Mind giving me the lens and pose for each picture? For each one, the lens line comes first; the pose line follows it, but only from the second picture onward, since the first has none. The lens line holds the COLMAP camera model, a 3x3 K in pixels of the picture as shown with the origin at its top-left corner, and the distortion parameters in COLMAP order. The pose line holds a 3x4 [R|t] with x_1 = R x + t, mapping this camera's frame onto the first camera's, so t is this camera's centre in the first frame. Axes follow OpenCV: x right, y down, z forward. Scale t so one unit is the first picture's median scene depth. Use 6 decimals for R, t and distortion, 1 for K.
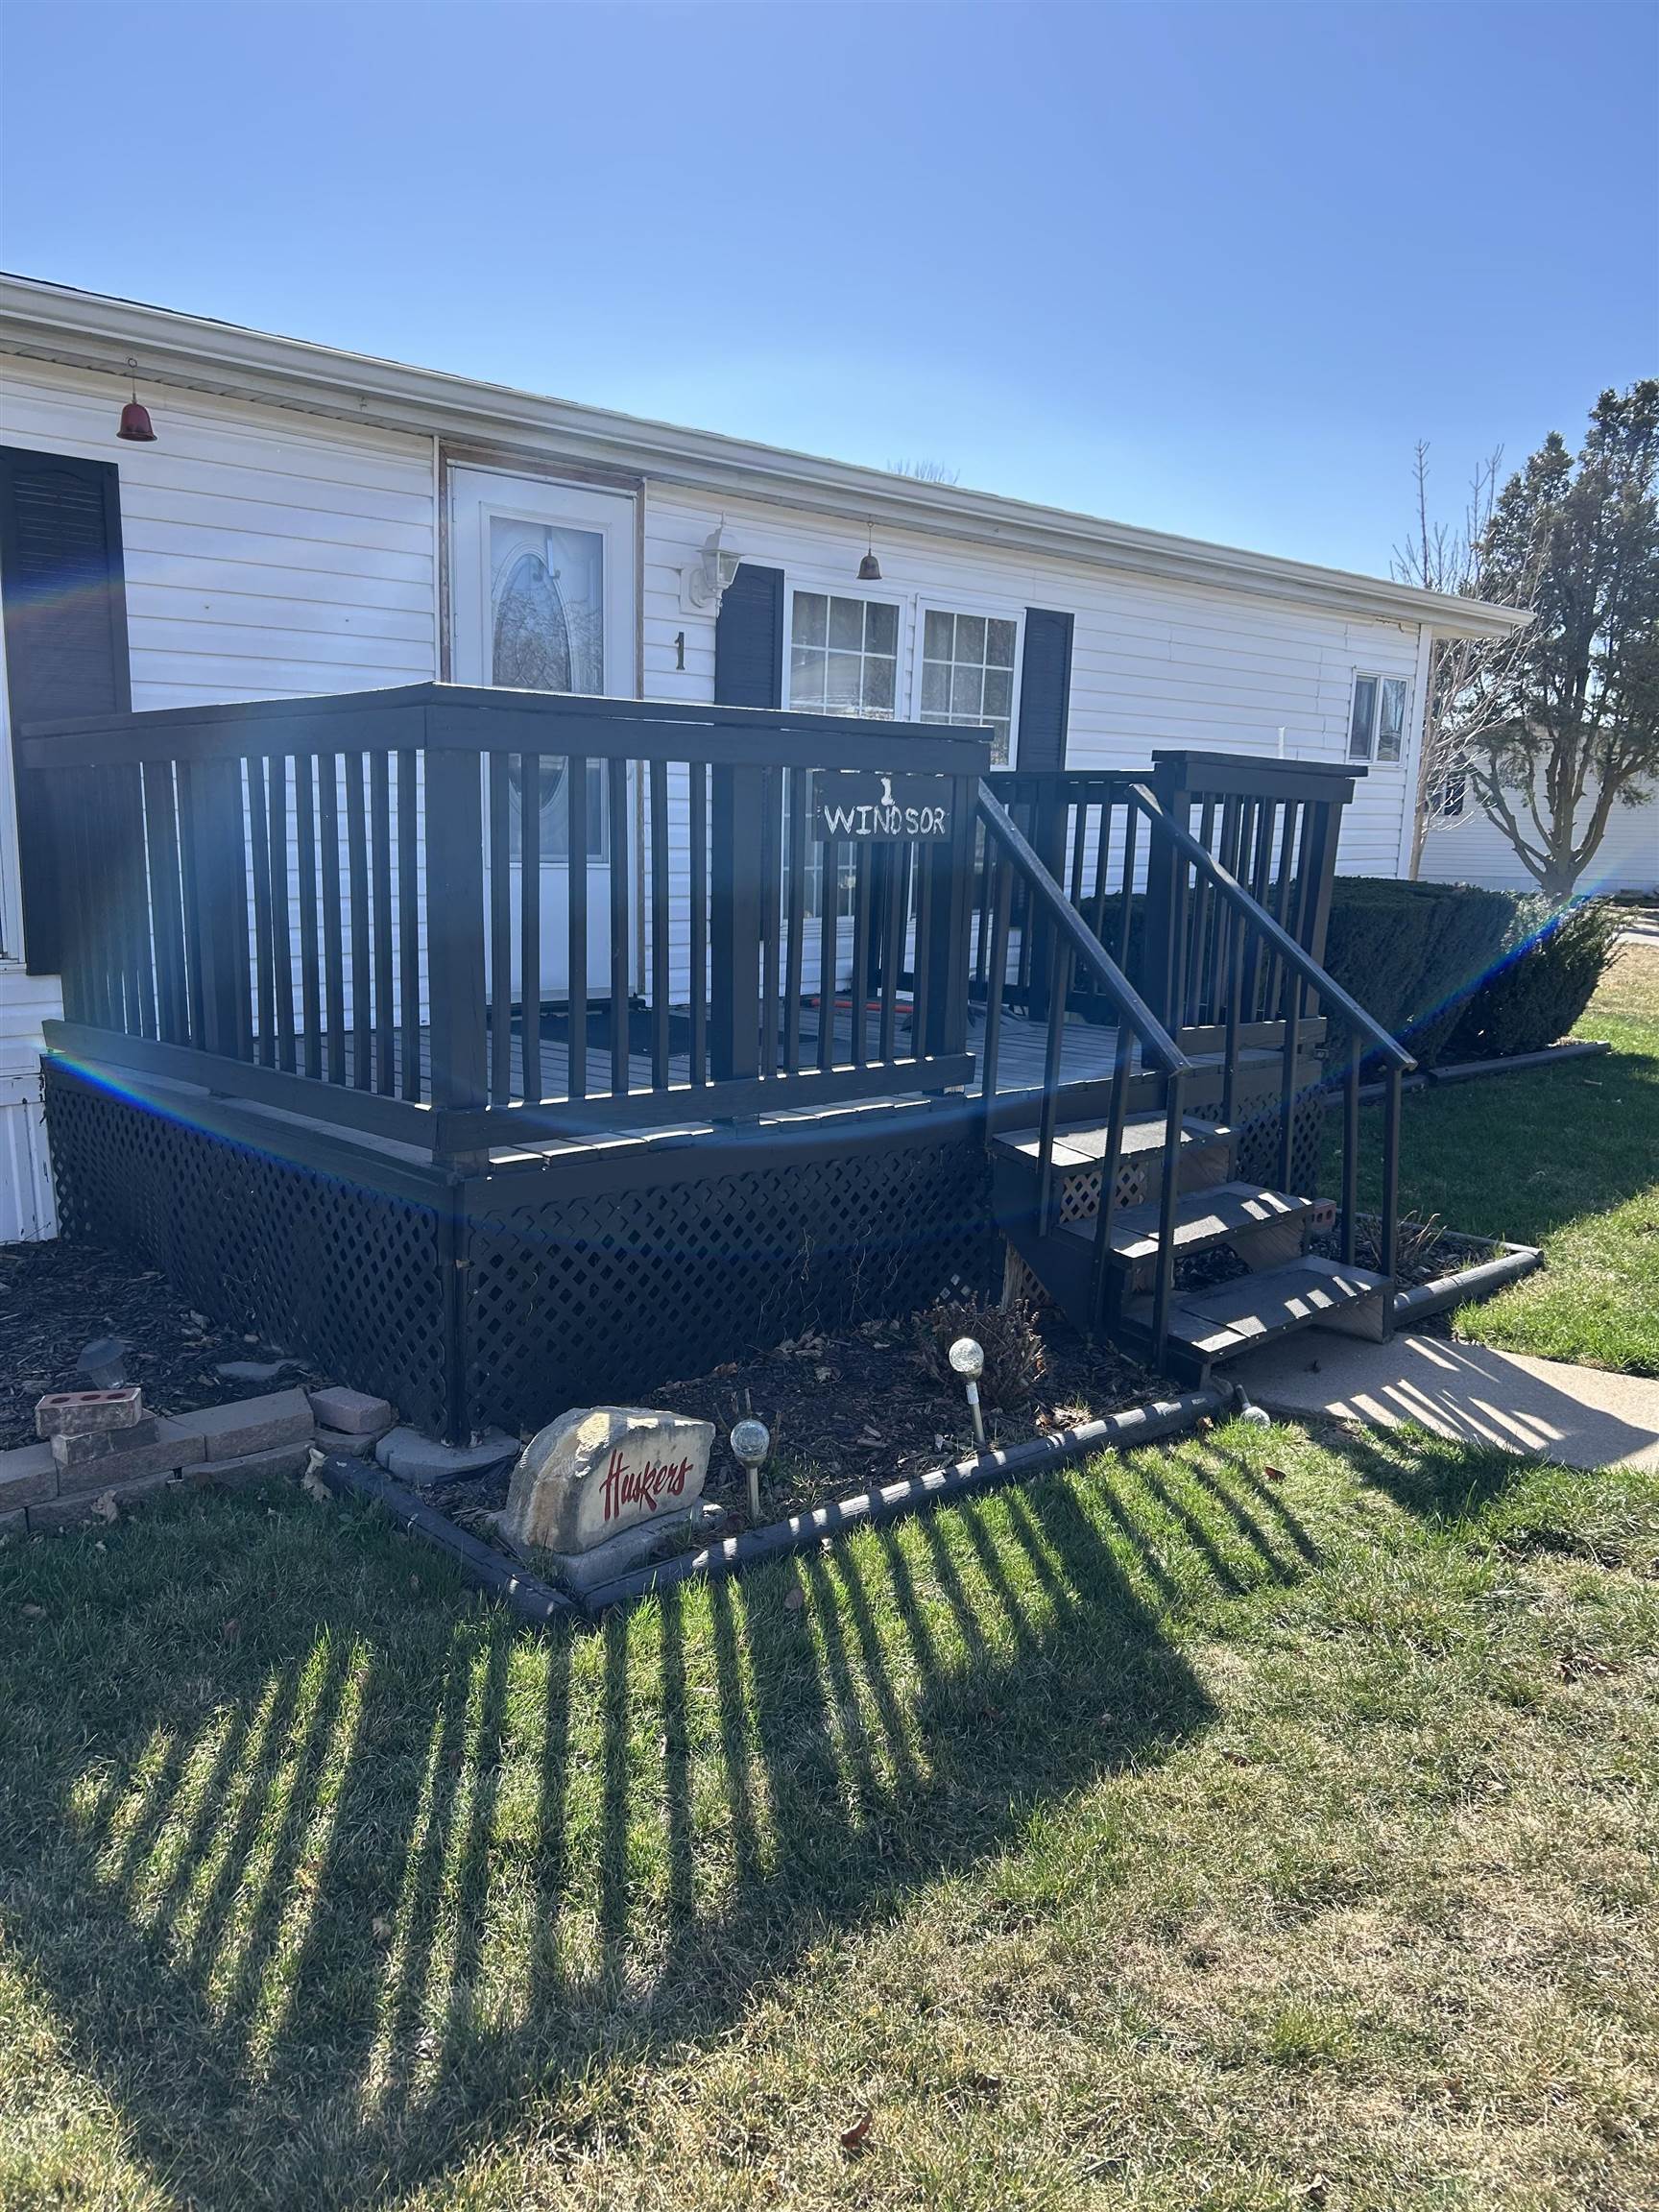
lens RADIAL K [[1673.9, 0, 828.2], [0, 1673.9, 1095.4], [0, 0, 1]] dist [0.039559, -0.047581]
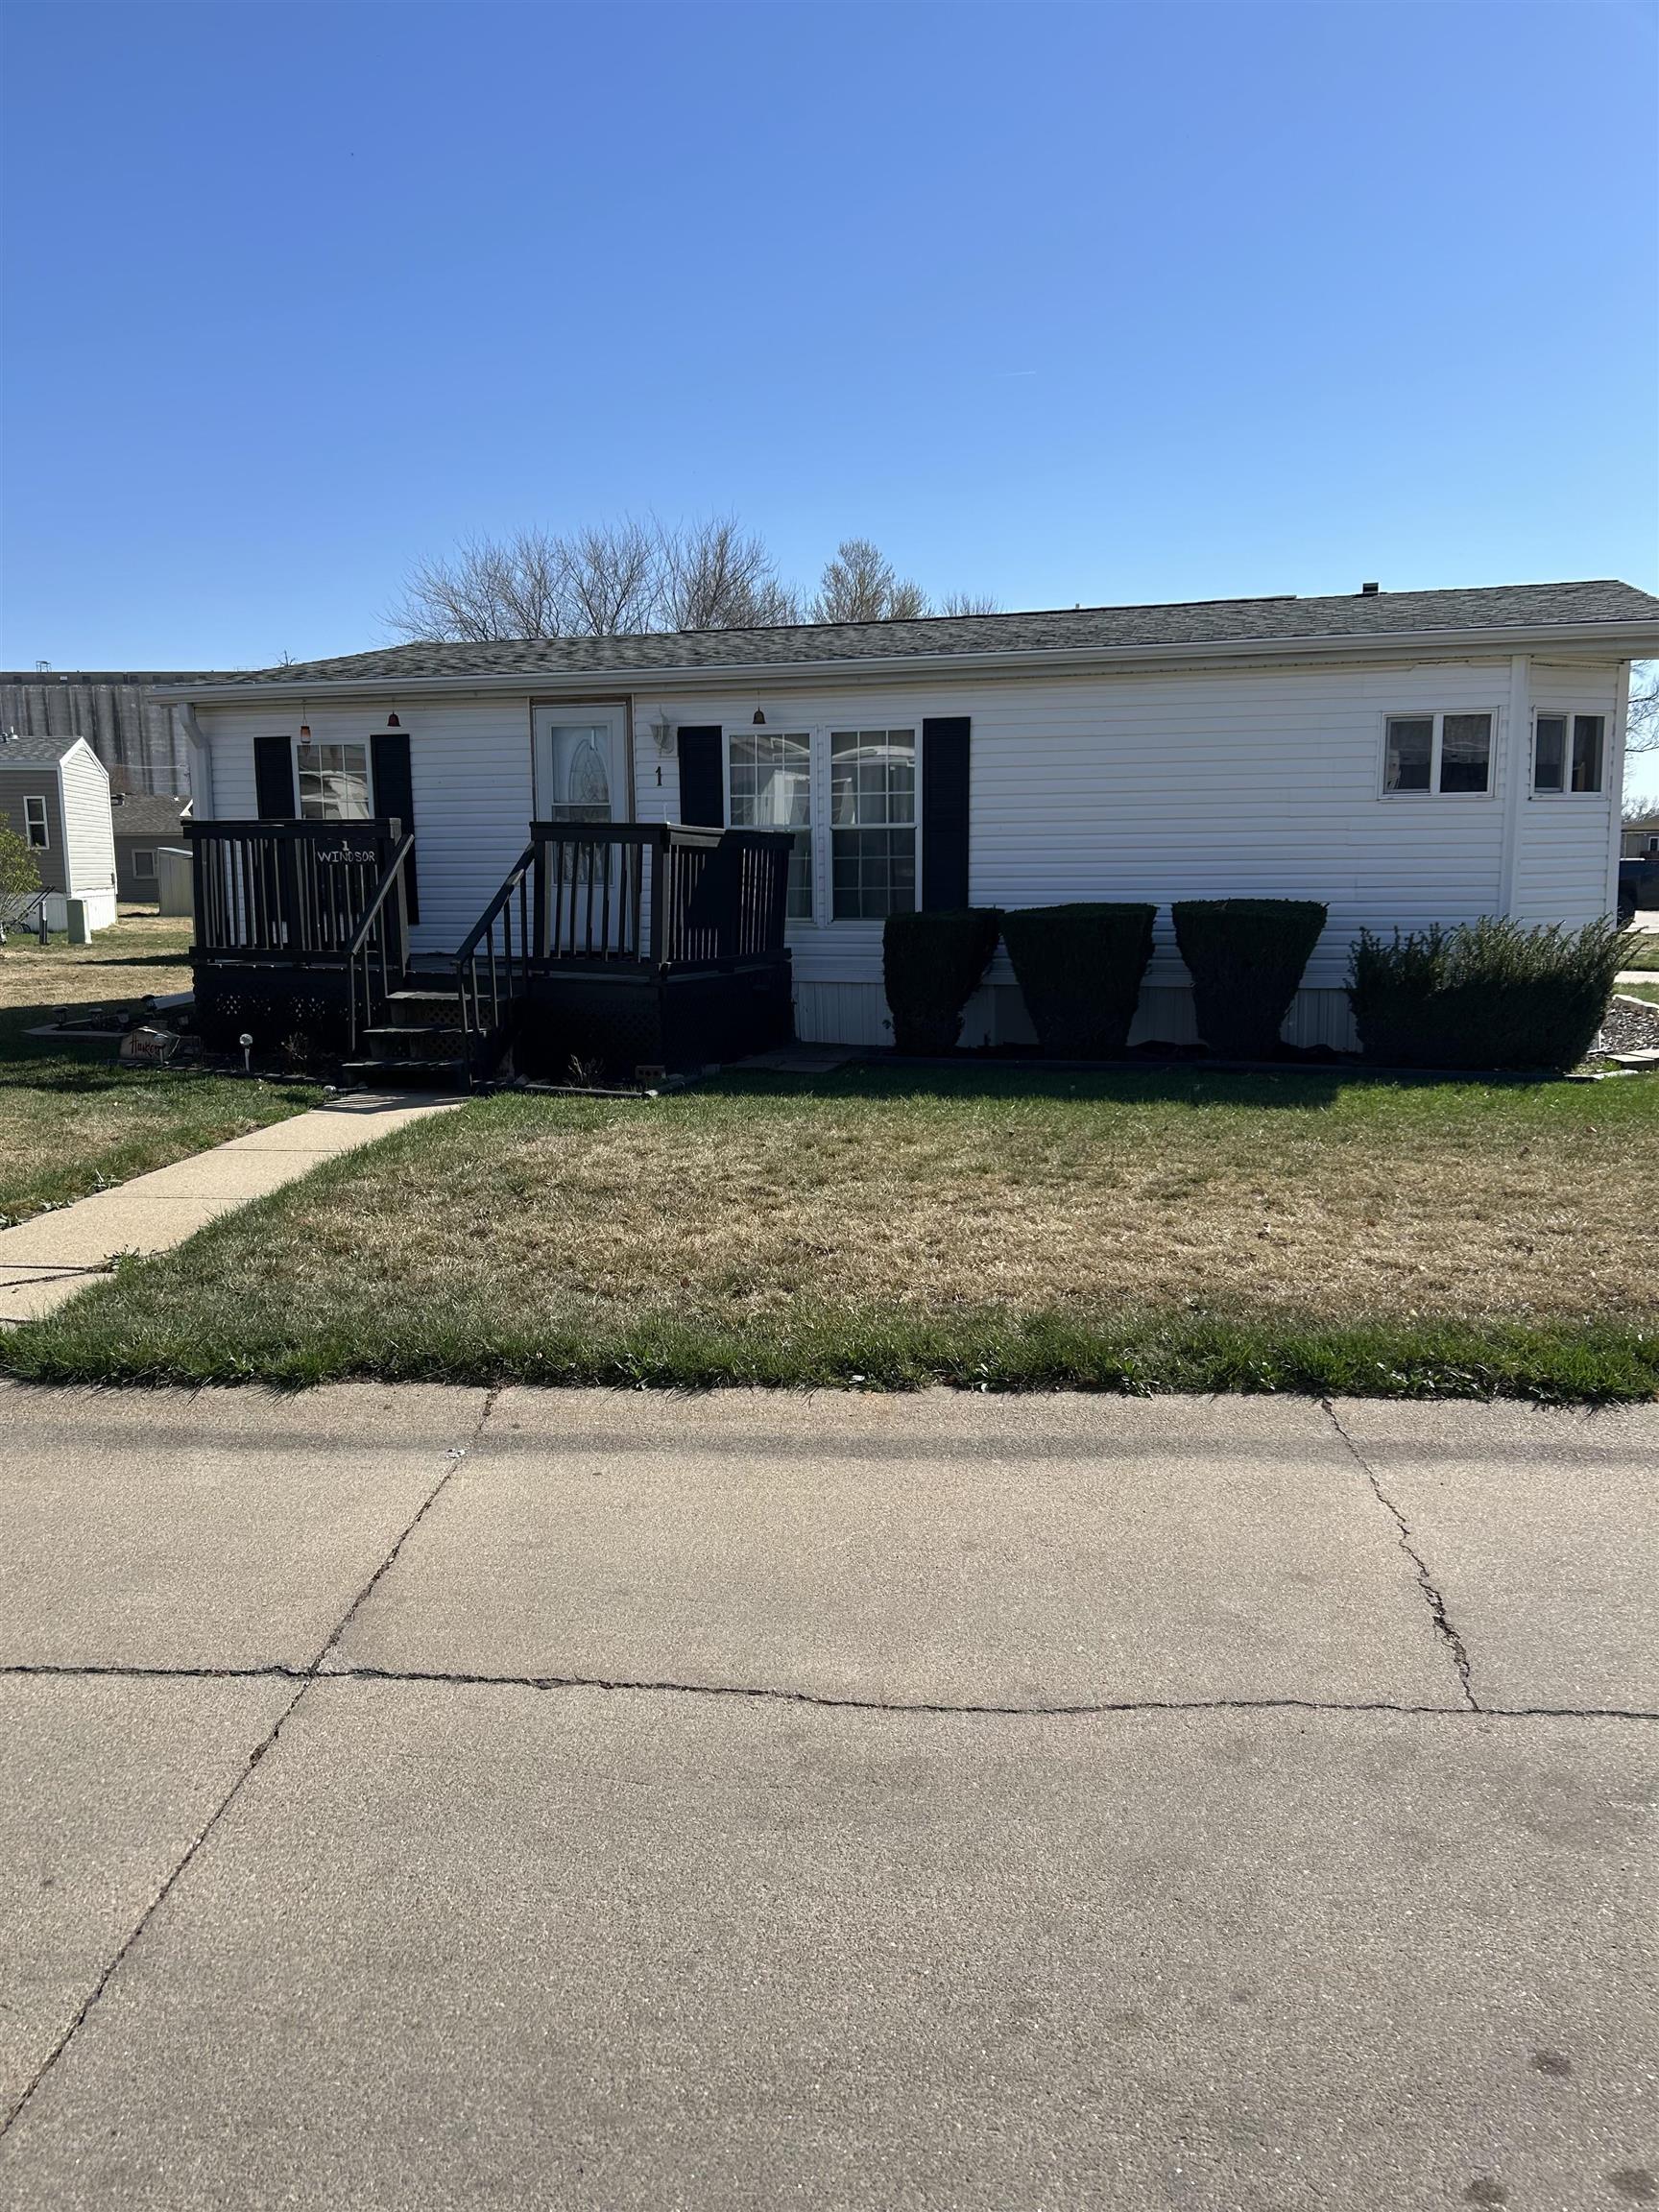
lens RADIAL K [[1673.9, 0, 828.2], [0, 1673.9, 1095.4], [0, 0, 1]] dist [0.039559, -0.047581]
pose [[0.474799, 0.091255, -0.875351, 1.788543], [-0.133877, 0.990524, 0.030645, 0.015950], [0.869852, 0.102639, 0.482517, 0.280021]]
